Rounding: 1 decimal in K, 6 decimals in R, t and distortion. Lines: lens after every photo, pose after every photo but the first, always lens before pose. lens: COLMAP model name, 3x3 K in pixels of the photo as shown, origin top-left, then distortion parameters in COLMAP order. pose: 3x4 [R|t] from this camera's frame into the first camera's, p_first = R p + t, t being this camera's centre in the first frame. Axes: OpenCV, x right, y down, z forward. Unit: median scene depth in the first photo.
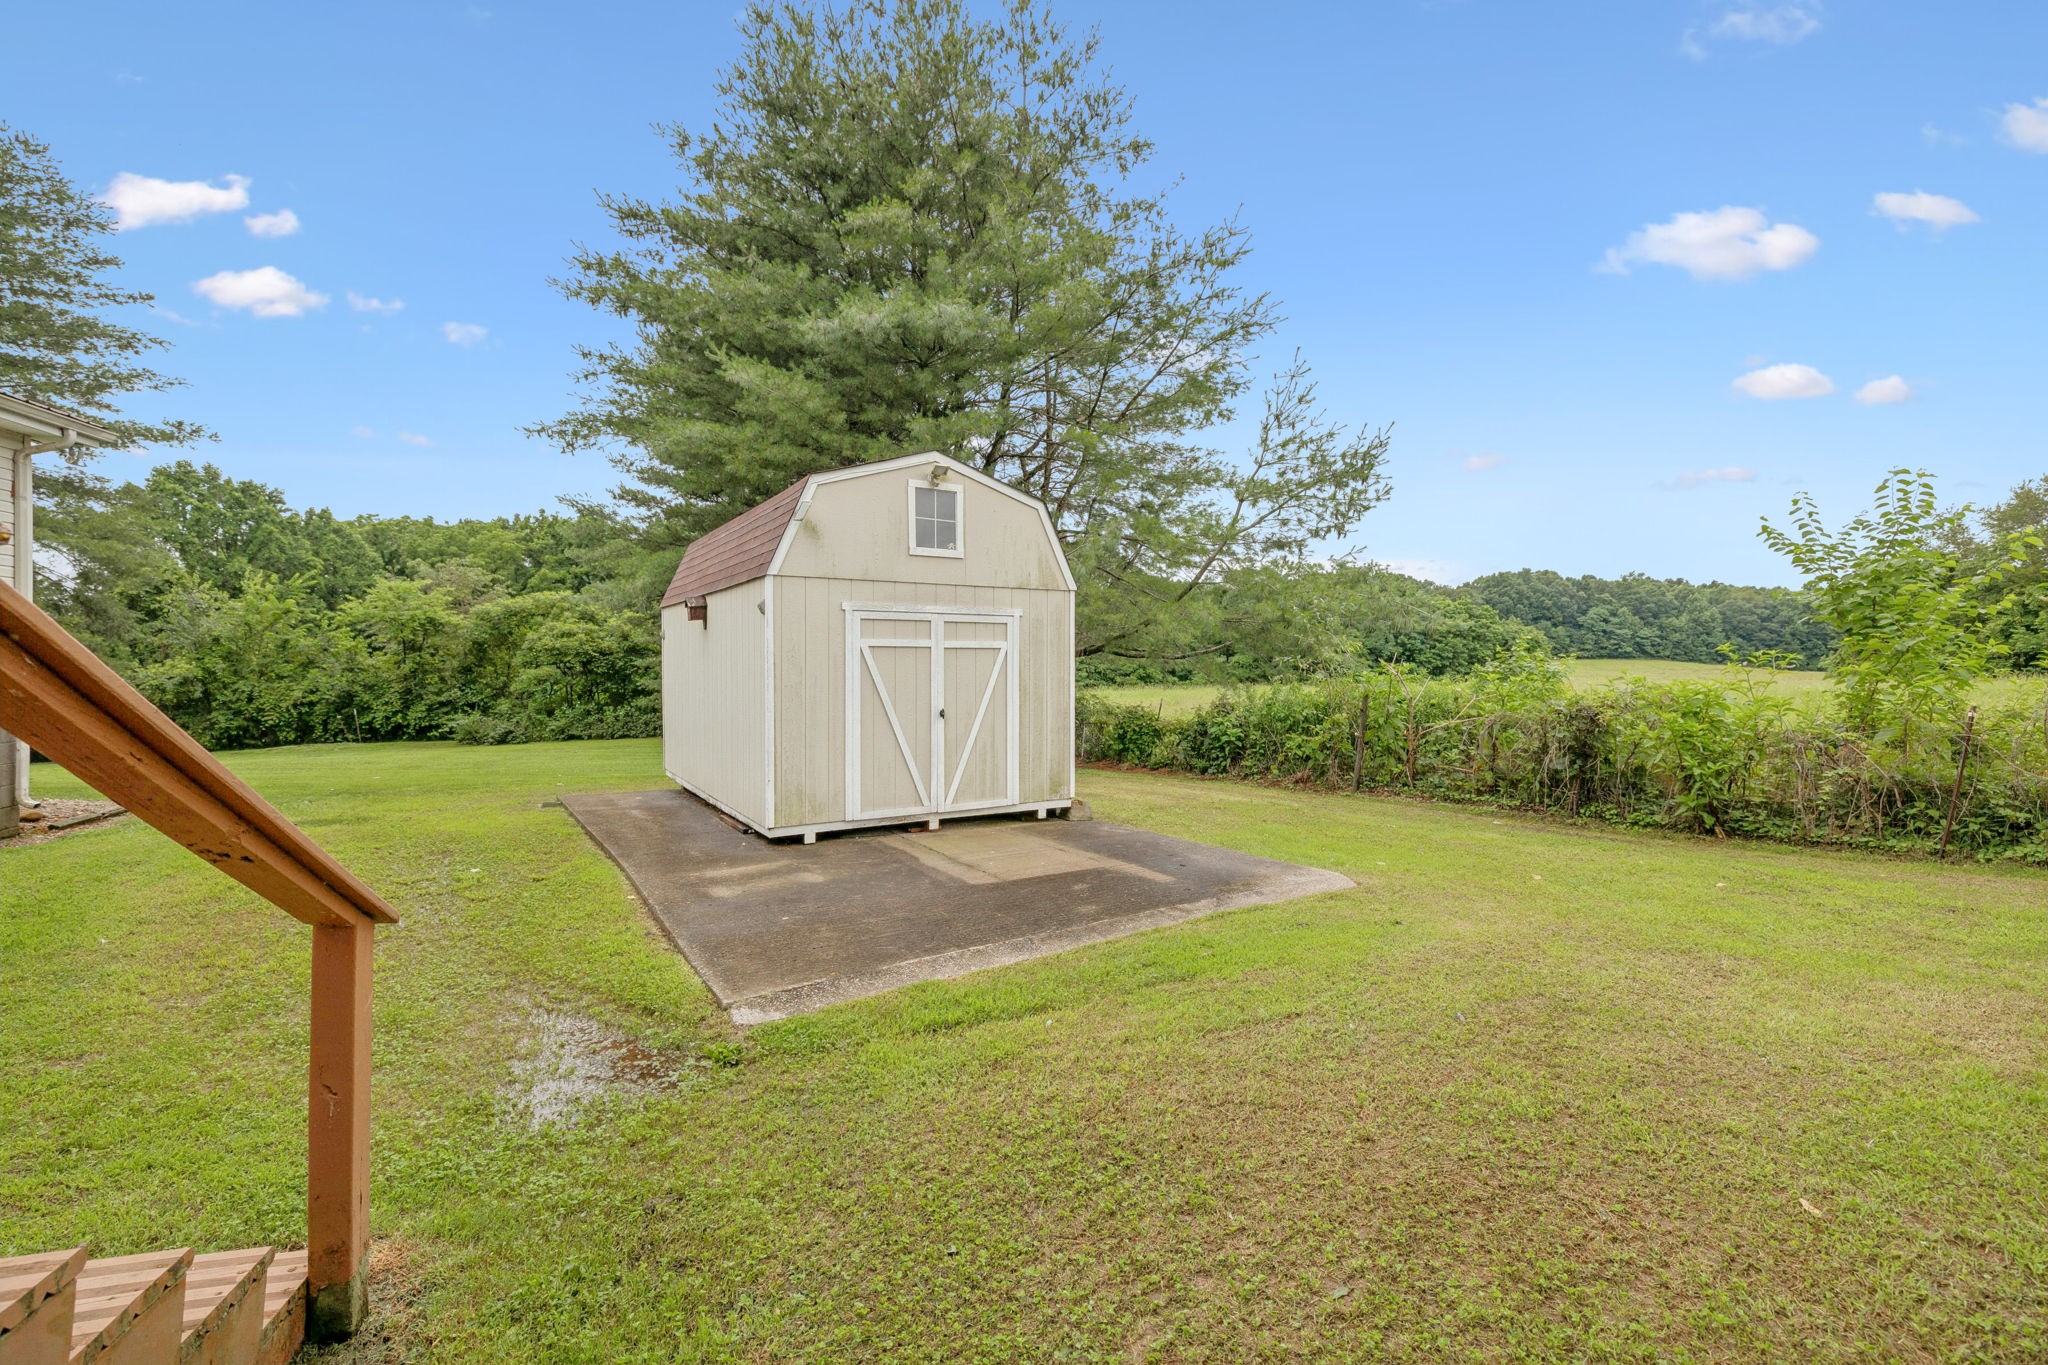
lens RADIAL K [[868.7, 0, 1023.6], [0, 868.7, 672.6], [0, 0, 1]] dist [-0.000095, 0.000269]
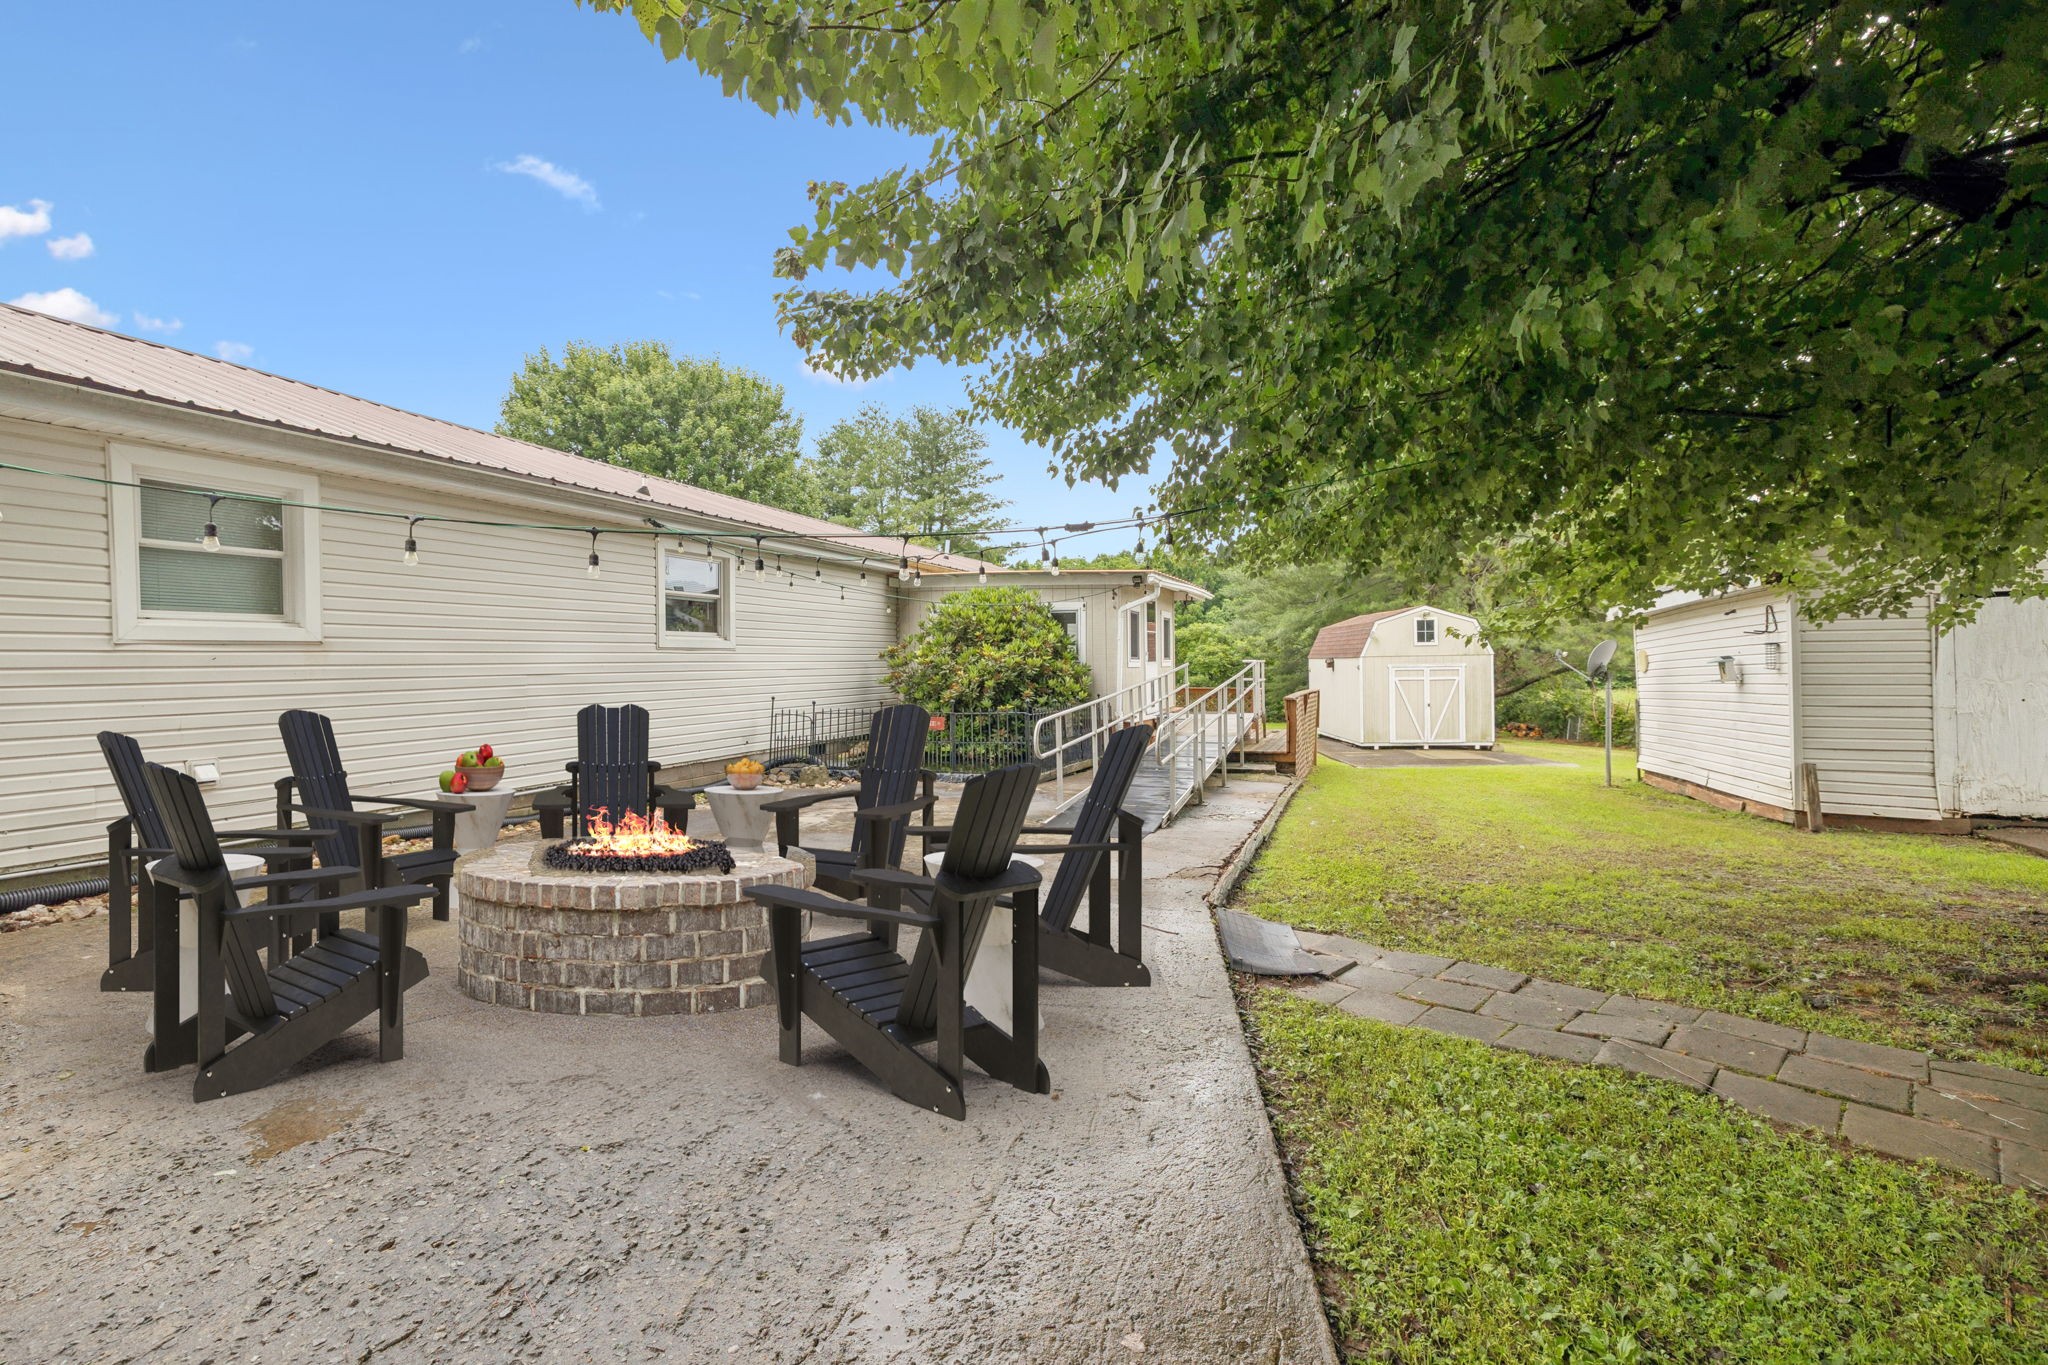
lens RADIAL K [[868.7, 0, 1005.8], [0, 868.7, 675.4], [0, 0, 1]] dist [-0.000095, 0.000269]
pose [[0.793588, -0.003898, -0.608443, 0.113398], [0.007771, 0.999963, 0.003729, -0.014250], [0.608406, -0.007687, 0.793589, -0.431429]]
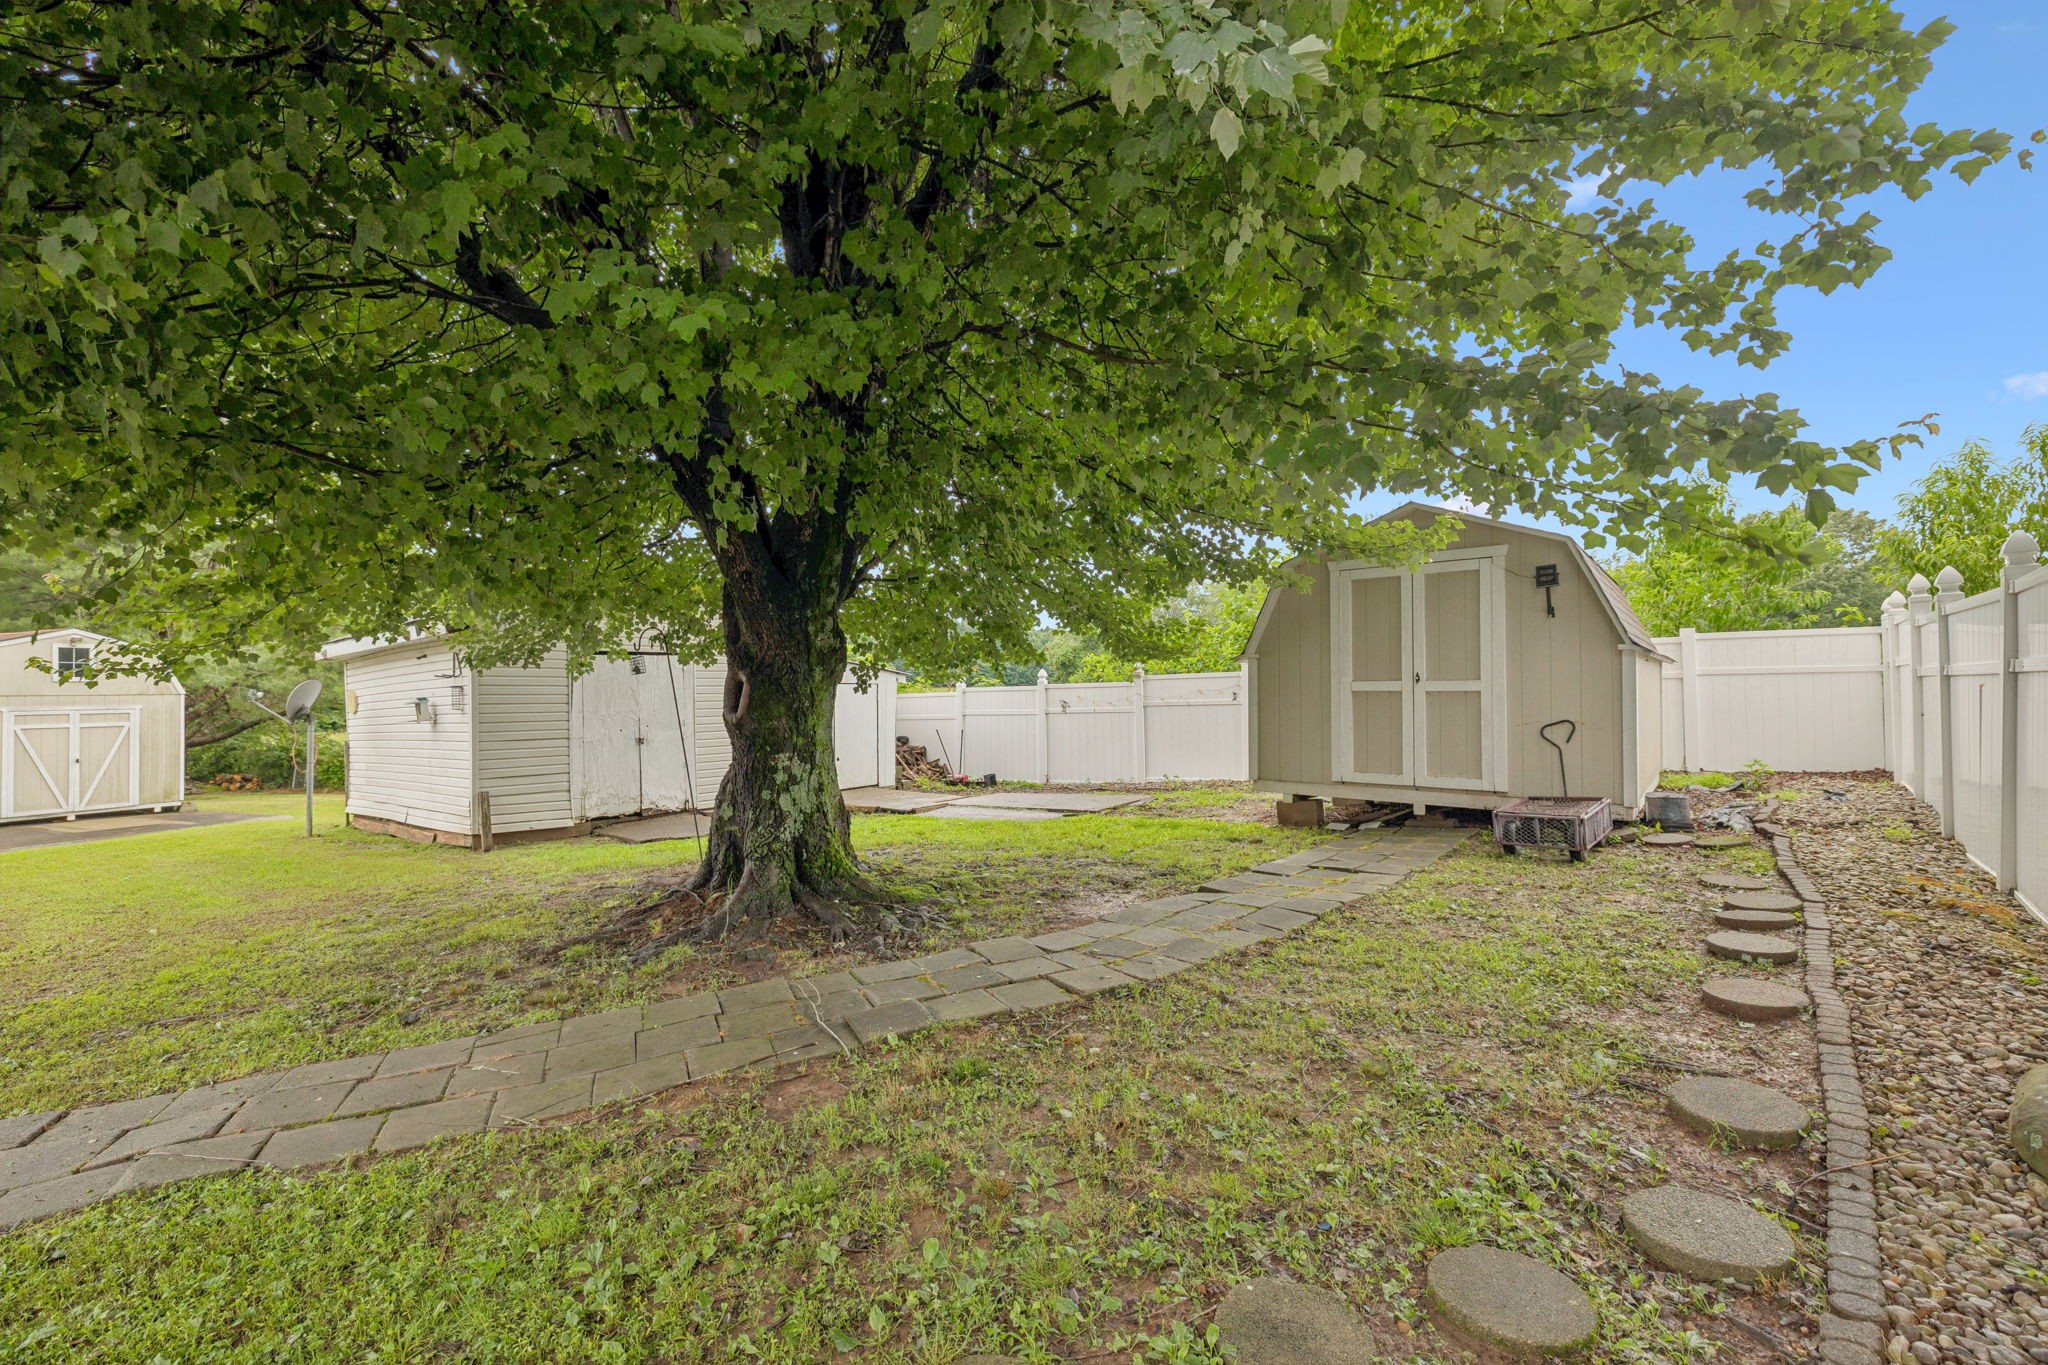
lens RADIAL K [[868.7, 0, 1020.5], [0, 868.7, 668.2], [0, 0, 1]] dist [-0.000095, 0.000269]
pose [[0.822335, 0.004802, 0.568984, 0.126431], [0.016477, 0.999344, -0.032247, -0.014780], [-0.568765, 0.035893, 0.821716, -0.430711]]
